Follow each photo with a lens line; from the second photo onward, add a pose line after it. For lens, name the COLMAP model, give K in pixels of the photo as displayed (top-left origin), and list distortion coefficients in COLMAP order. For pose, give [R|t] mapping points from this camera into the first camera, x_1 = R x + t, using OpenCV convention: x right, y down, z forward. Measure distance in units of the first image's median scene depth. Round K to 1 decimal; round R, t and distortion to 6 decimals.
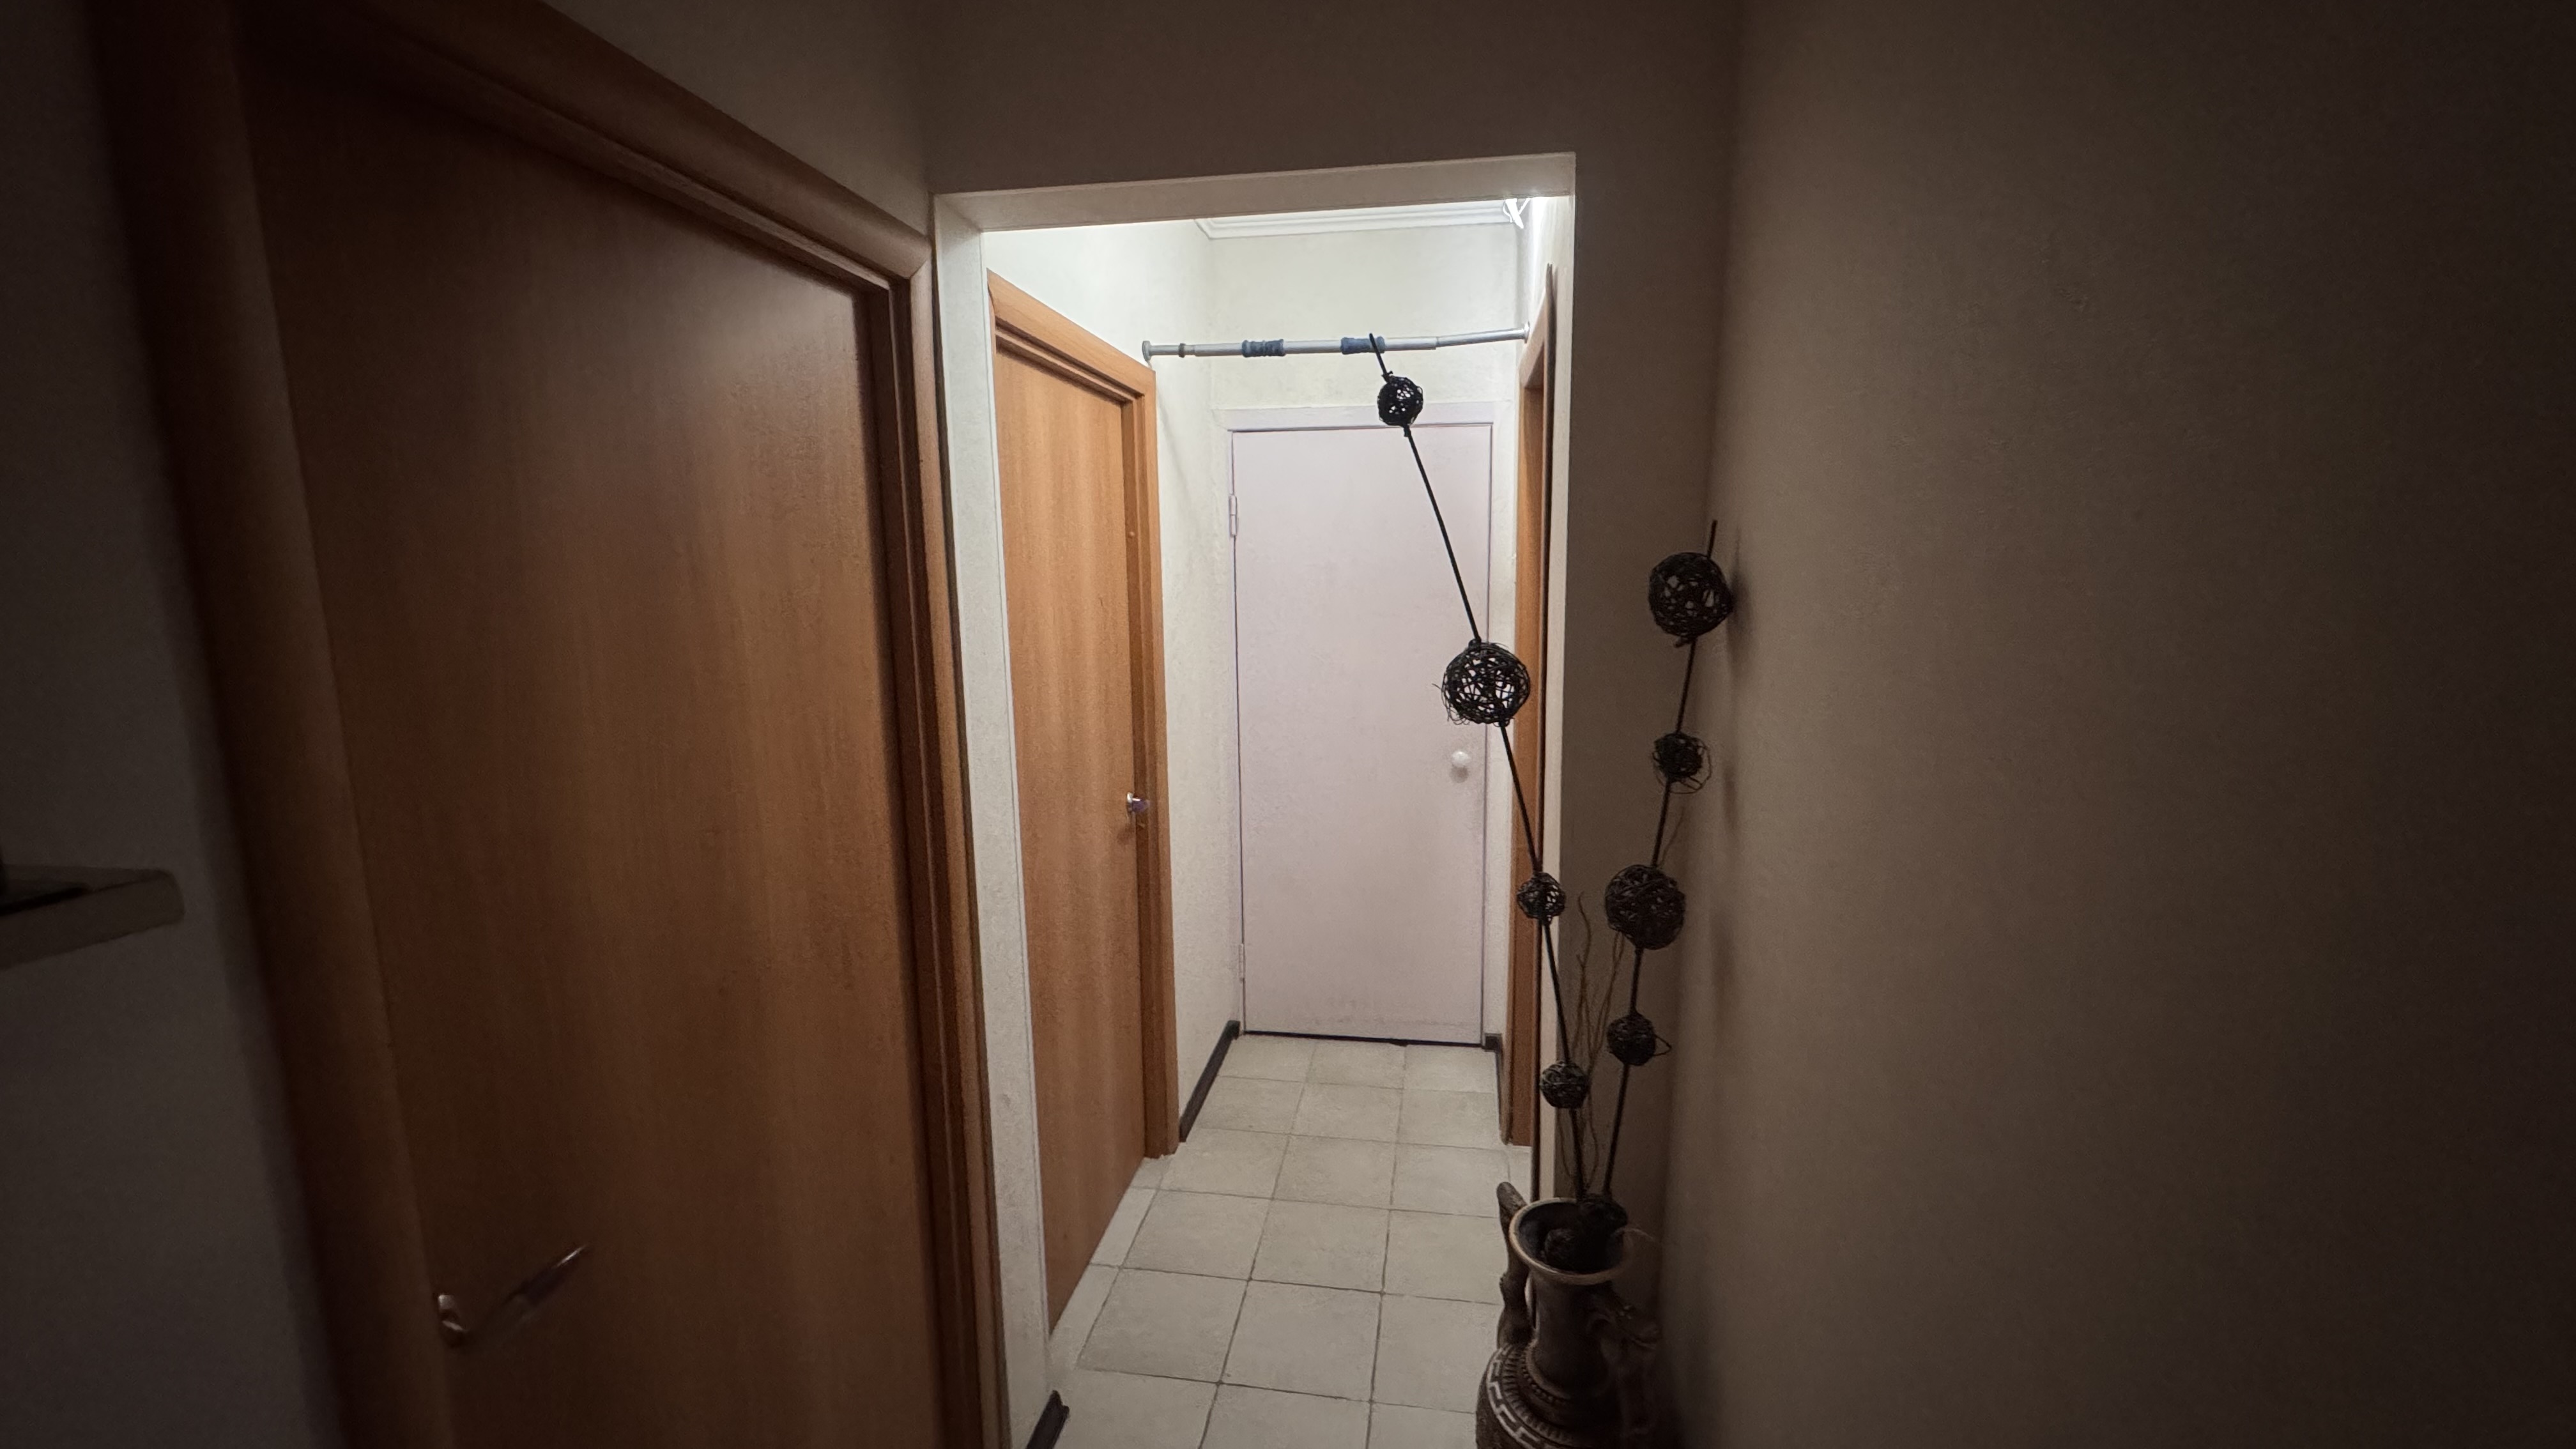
lens RADIAL K [[1021.7, 0, 1285.5], [0, 1021.7, 721.3], [0, 0, 1]] dist [-0.002291, 0.000211]
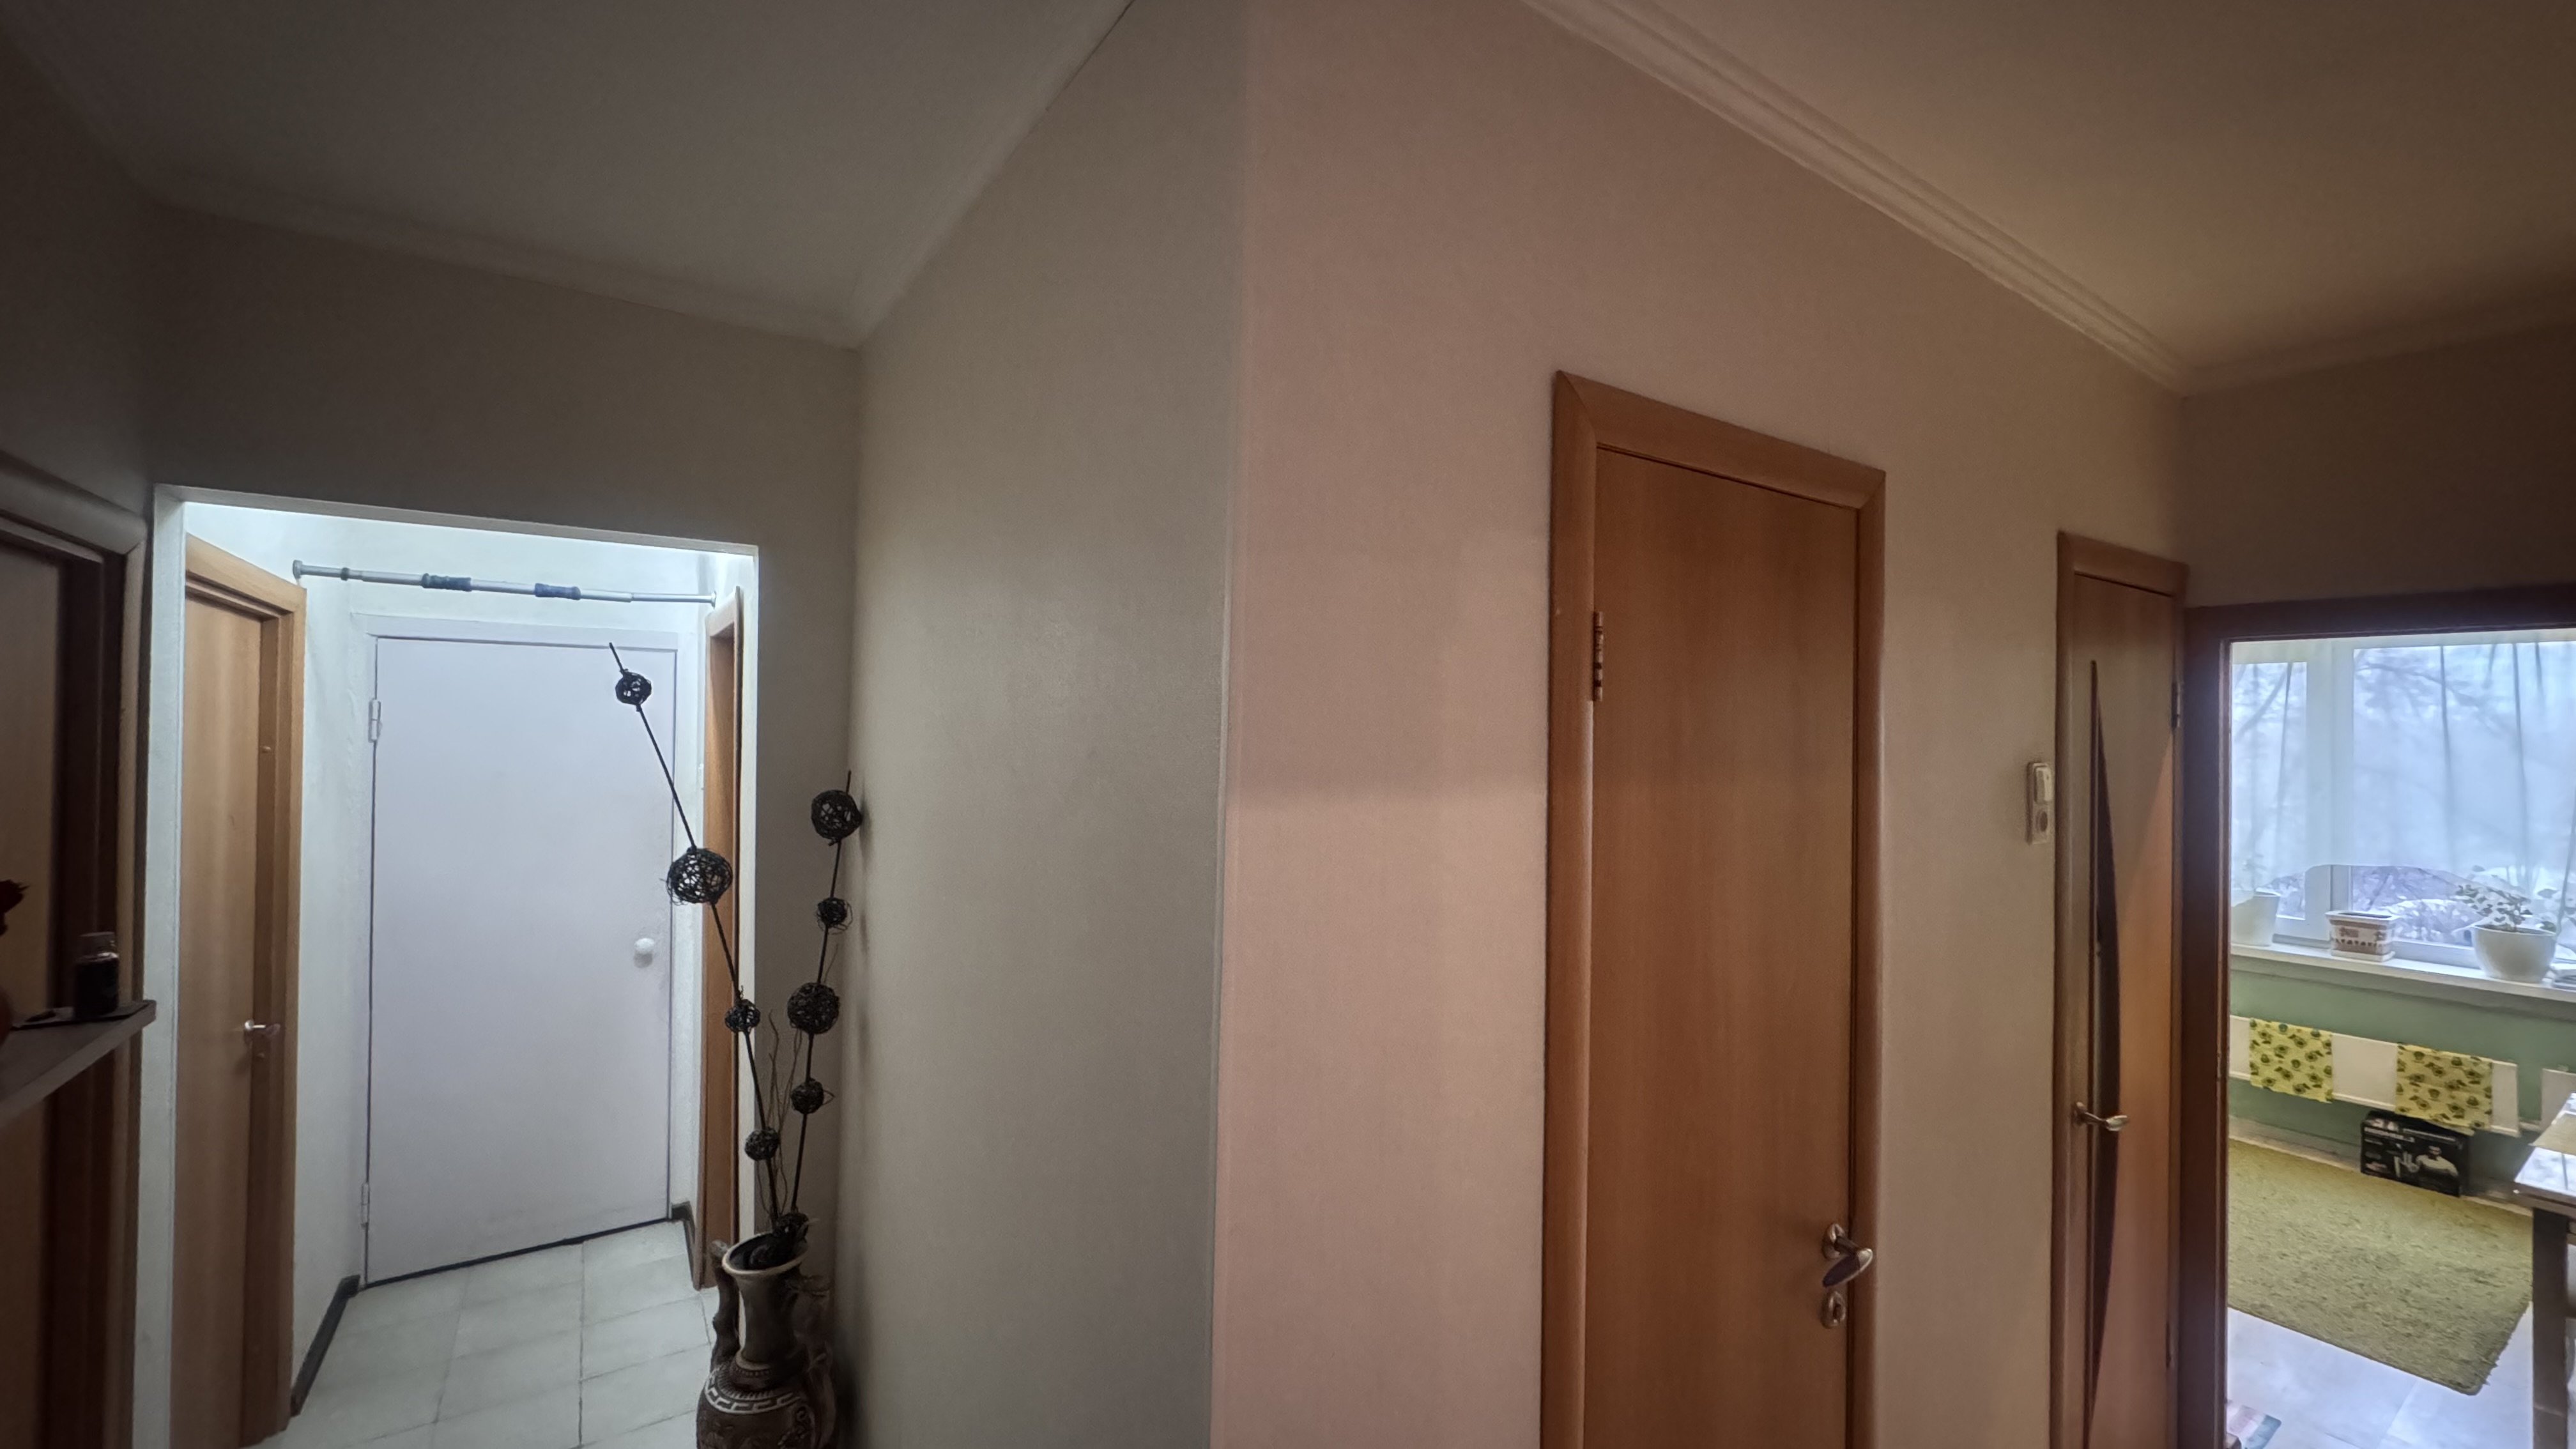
lens RADIAL K [[1021.7, 0, 1285.5], [0, 1021.7, 721.3], [0, 0, 1]] dist [-0.002291, 0.000211]
pose [[0.724964, 0.028375, 0.688202, -0.208879], [0.088451, 0.987043, -0.133872, 0.014919], [-0.683084, 0.157924, 0.713061, -0.659822]]
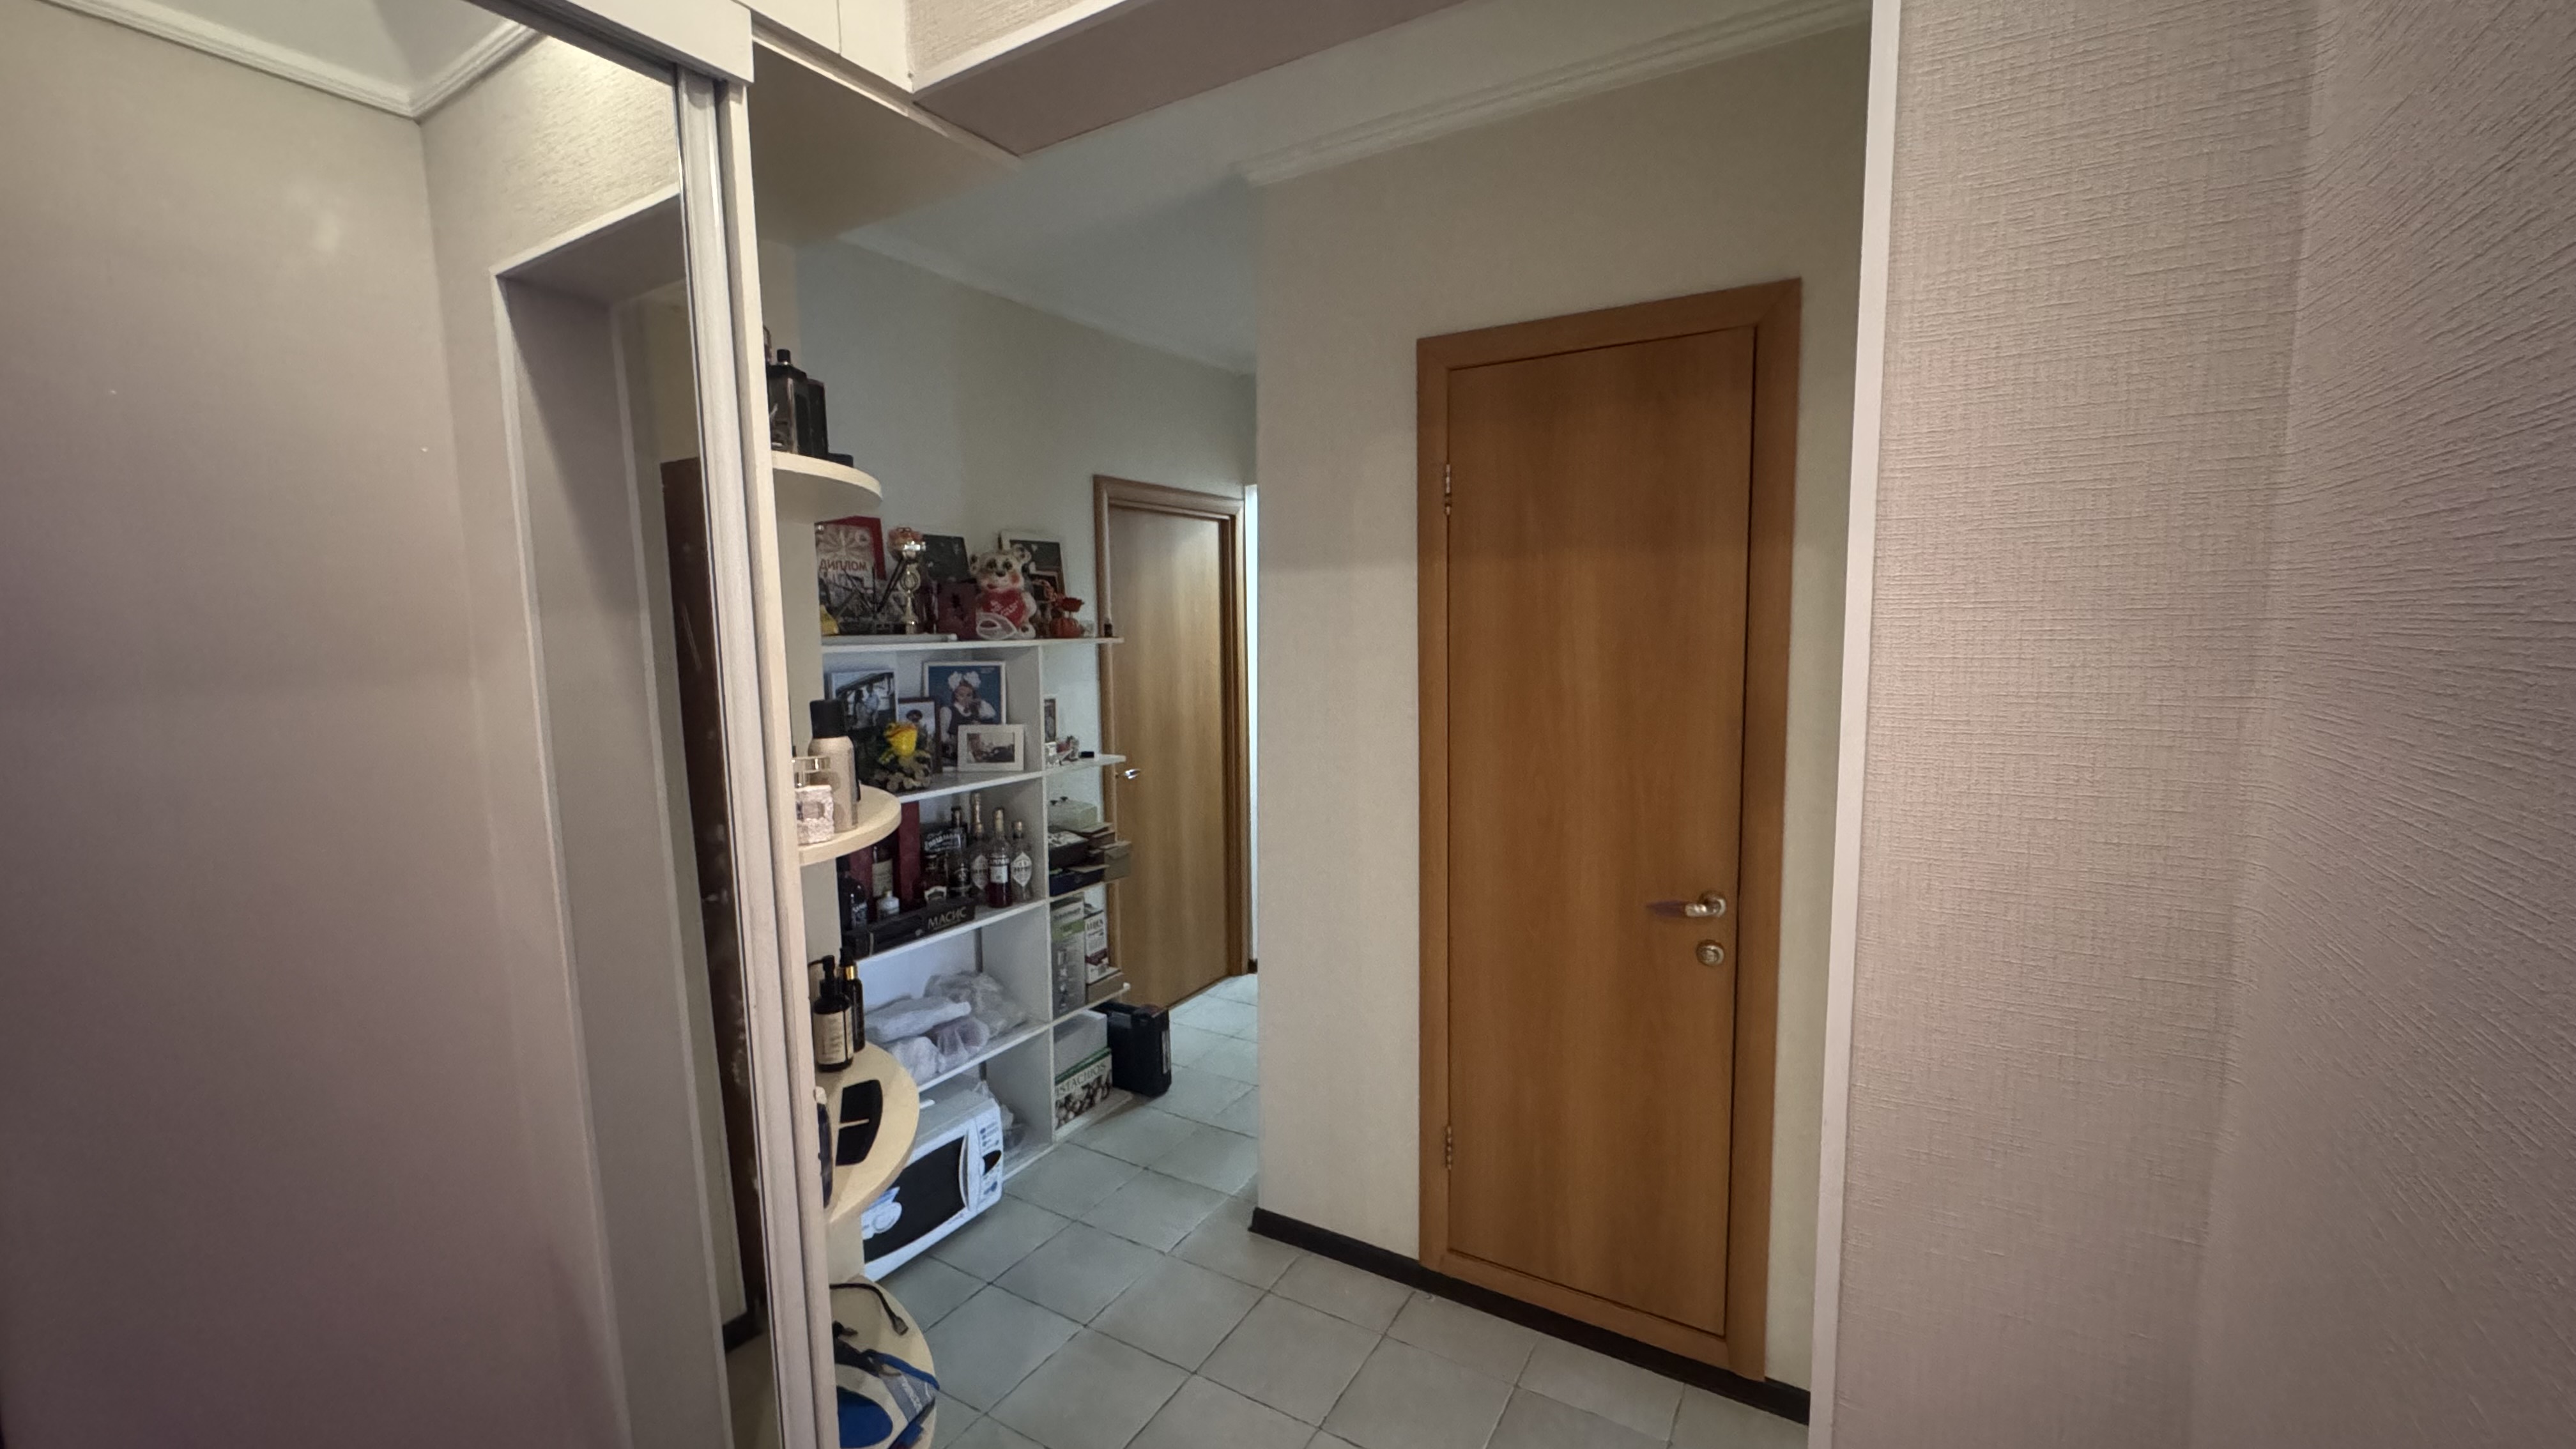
lens RADIAL K [[1021.7, 0, 1285.5], [0, 1021.7, 721.3], [0, 0, 1]] dist [-0.002291, 0.000211]
pose [[0.926513, 0.037214, -0.374418, 0.953306], [-0.055232, 0.997769, -0.037503, 0.301865], [0.372187, 0.055427, 0.926502, -1.777403]]
